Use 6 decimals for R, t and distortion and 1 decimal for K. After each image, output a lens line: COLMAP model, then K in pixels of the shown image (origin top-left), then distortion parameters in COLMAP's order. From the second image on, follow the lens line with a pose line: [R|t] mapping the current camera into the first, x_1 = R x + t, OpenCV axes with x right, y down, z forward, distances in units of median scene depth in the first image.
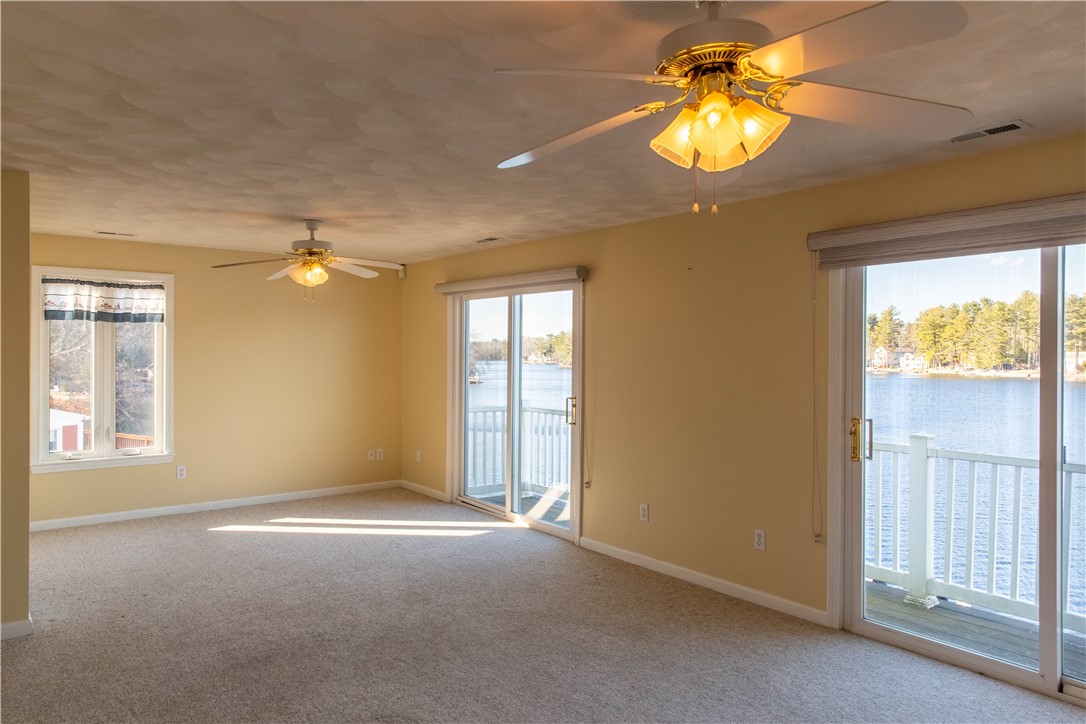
lens RADIAL K [[730.1, 0, 541.8], [0, 730.1, 362.3], [0, 0, 1]] dist [0.010492, 0.003964]
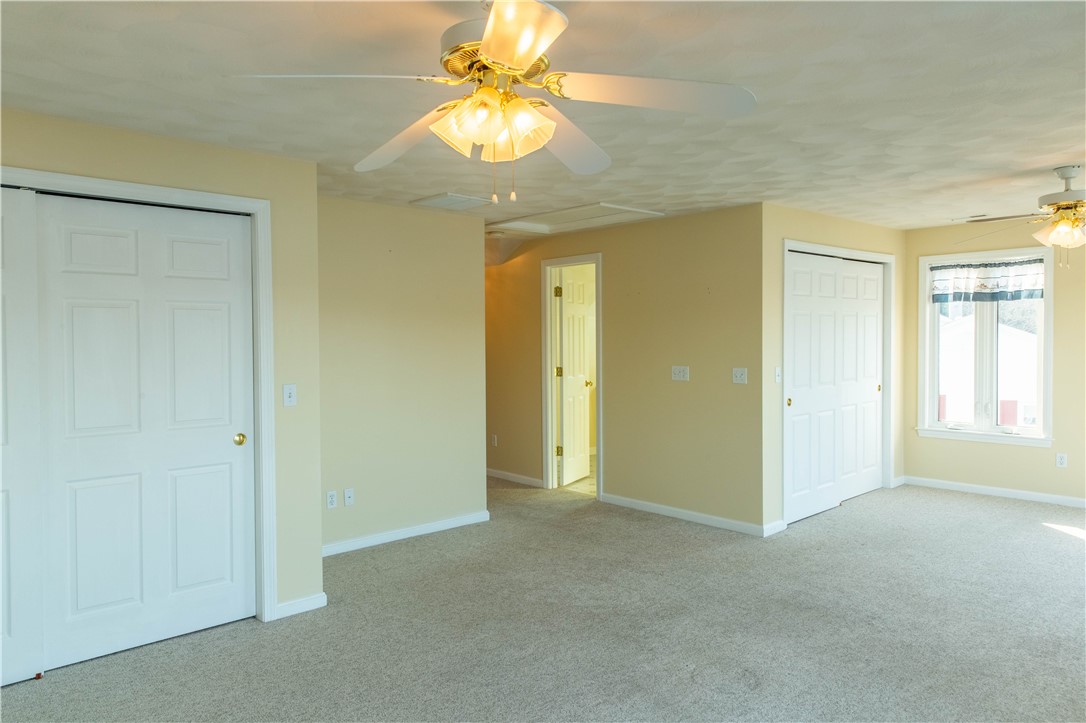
lens RADIAL K [[730.1, 0, 541.7], [0, 730.1, 358.5], [0, 0, 1]] dist [0.010492, 0.003964]
pose [[0.084534, 0.026036, -0.996080, 0.399040], [-0.000321, 0.999659, 0.026102, -0.001228], [0.996421, -0.001886, 0.084514, 0.296904]]
